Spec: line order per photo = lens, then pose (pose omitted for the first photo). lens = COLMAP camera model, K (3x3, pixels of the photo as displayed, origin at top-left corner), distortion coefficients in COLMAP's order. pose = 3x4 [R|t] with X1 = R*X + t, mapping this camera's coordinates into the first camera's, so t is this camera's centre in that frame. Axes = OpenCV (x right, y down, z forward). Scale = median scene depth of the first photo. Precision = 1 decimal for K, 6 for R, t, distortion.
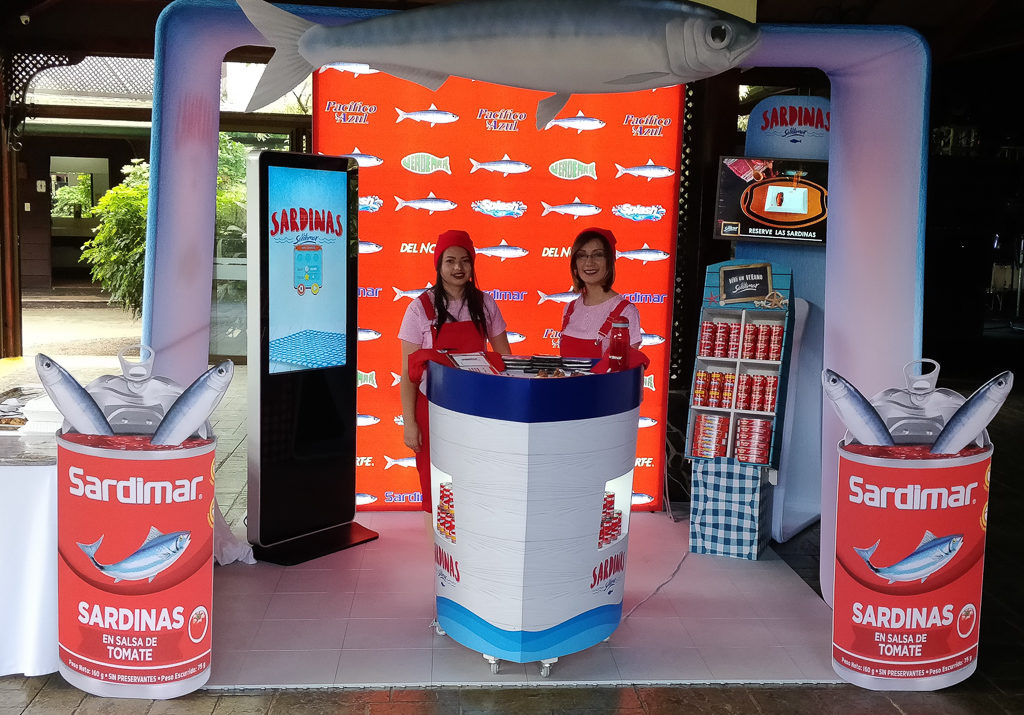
lens RADIAL K [[1311.2, 0, 512.0], [0, 1311.2, 357.5], [0, 0, 1]] dist [0.068072, -0.075304]
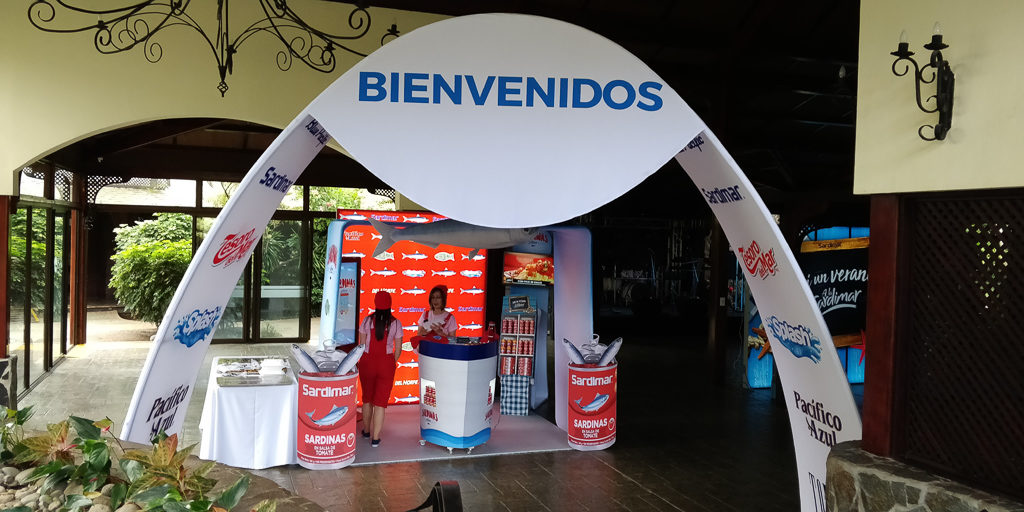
lens RADIAL K [[671.4, 0, 512.0], [0, 671.4, 256.0], [0, 0, 1]] dist [0.050024, -0.000321]
pose [[0.978009, -0.010384, 0.208304, -0.105797], [0.033479, 0.993625, -0.107654, -0.009396], [-0.205858, 0.112261, 0.972121, -0.263910]]
